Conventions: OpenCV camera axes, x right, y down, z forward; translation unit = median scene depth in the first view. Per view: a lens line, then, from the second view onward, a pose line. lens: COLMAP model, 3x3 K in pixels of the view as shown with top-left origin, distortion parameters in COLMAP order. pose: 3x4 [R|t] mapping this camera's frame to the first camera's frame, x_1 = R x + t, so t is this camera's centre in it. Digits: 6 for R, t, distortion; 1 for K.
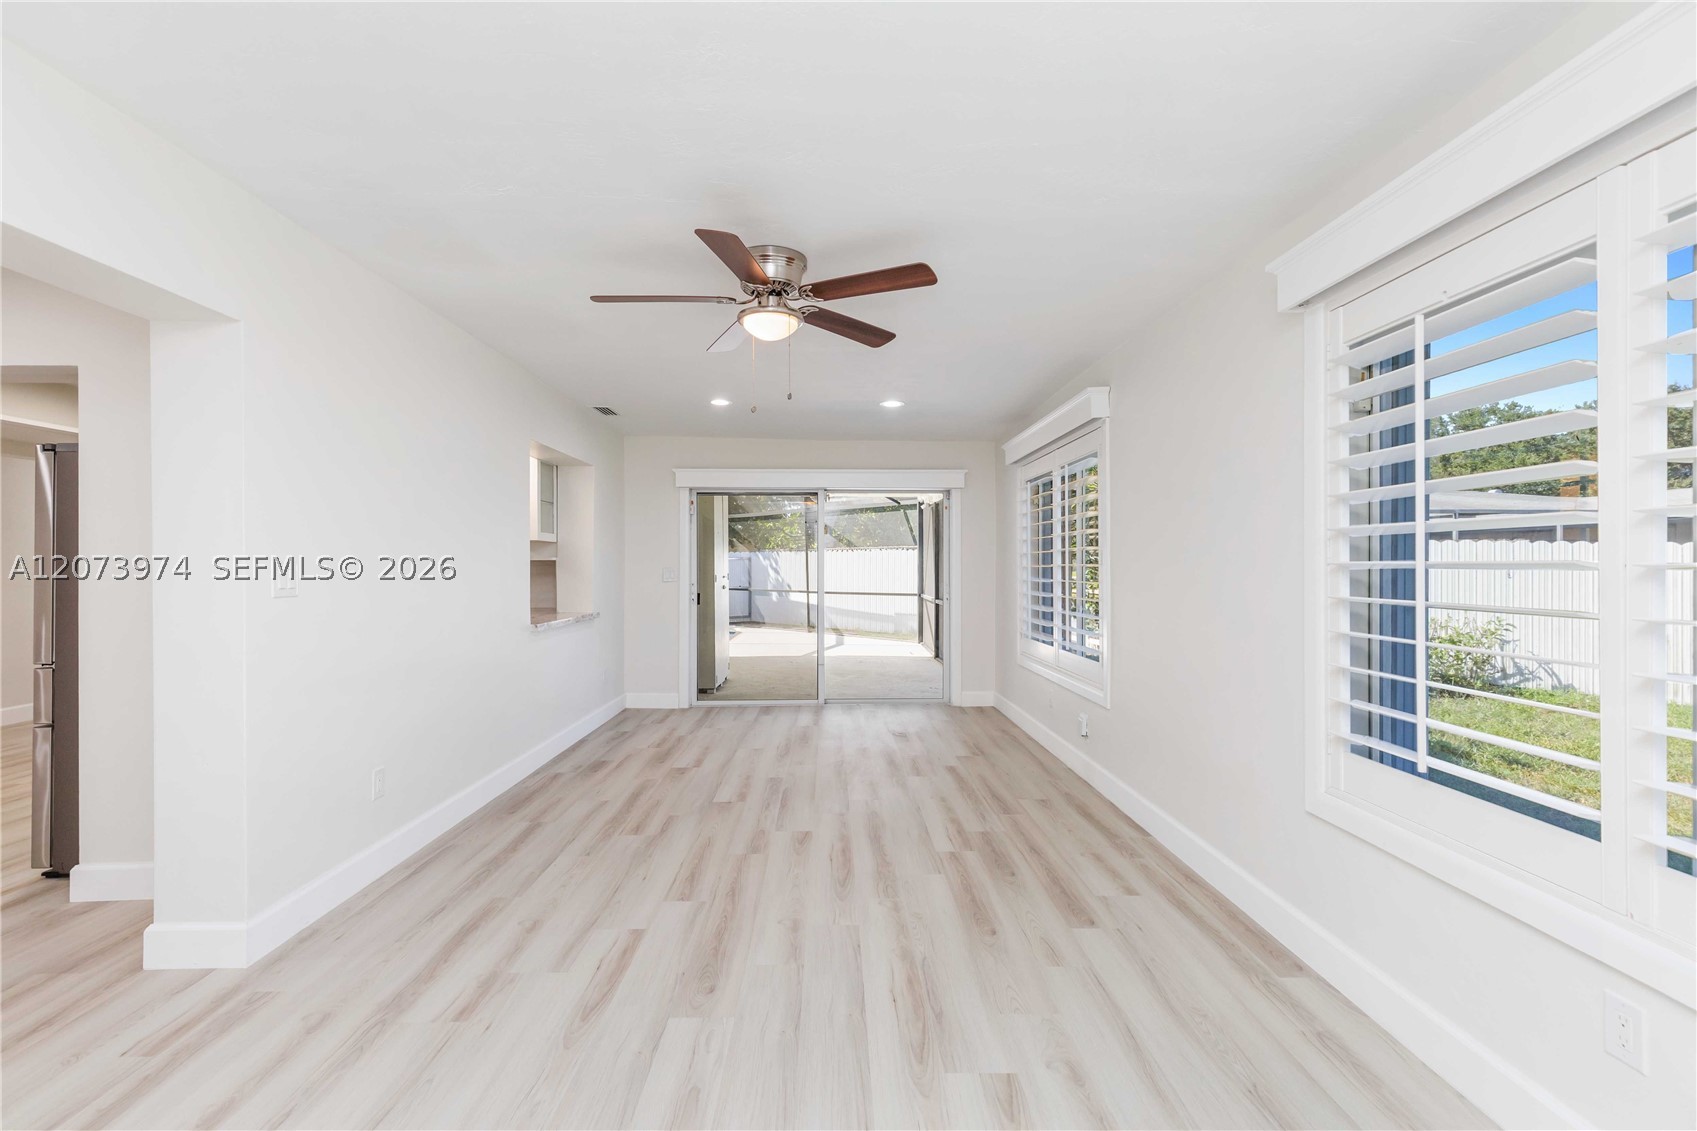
lens RADIAL K [[771.4, 0, 837.1], [0, 771.4, 557.9], [0, 0, 1]] dist [0.012539, -0.001432]
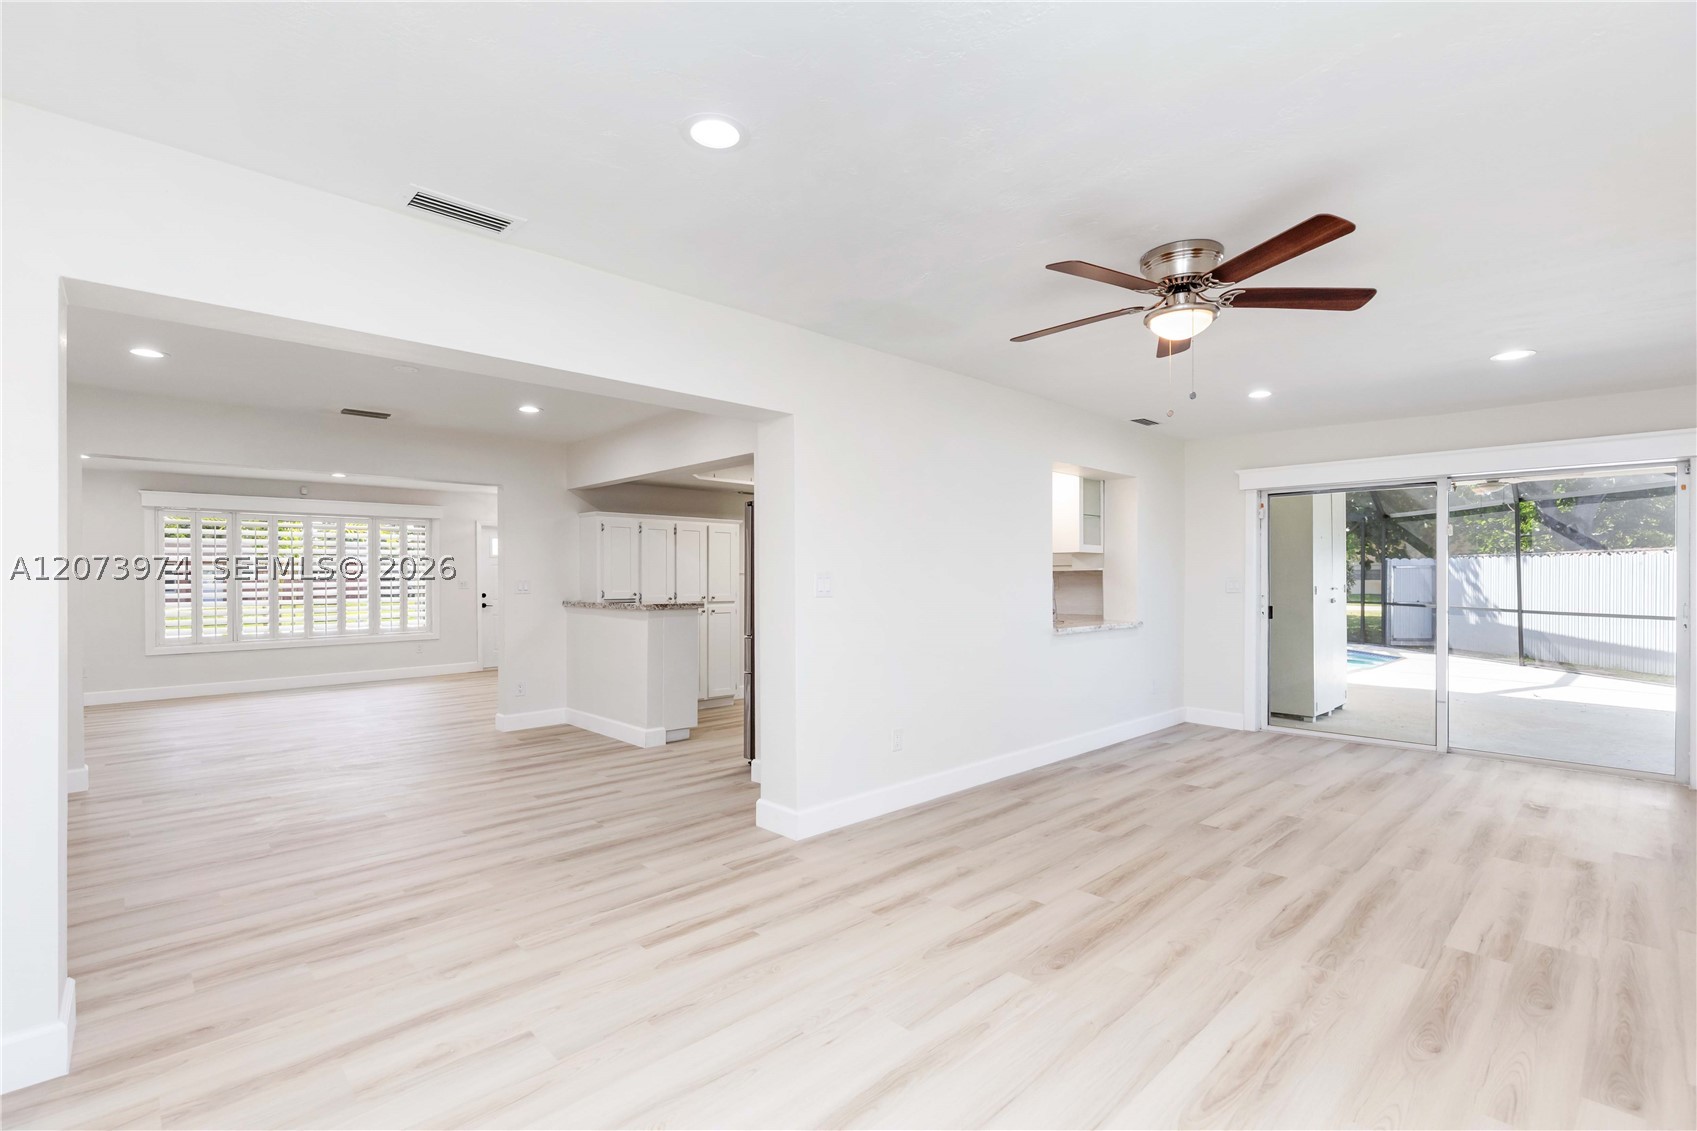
lens RADIAL K [[771.4, 0, 831.5], [0, 771.4, 573.9], [0, 0, 1]] dist [0.012539, -0.001432]
pose [[0.676880, -0.002394, -0.736089, 0.312712], [0.007948, 0.999960, 0.004056, 0.001151], [0.736050, -0.008596, 0.676873, 0.029061]]
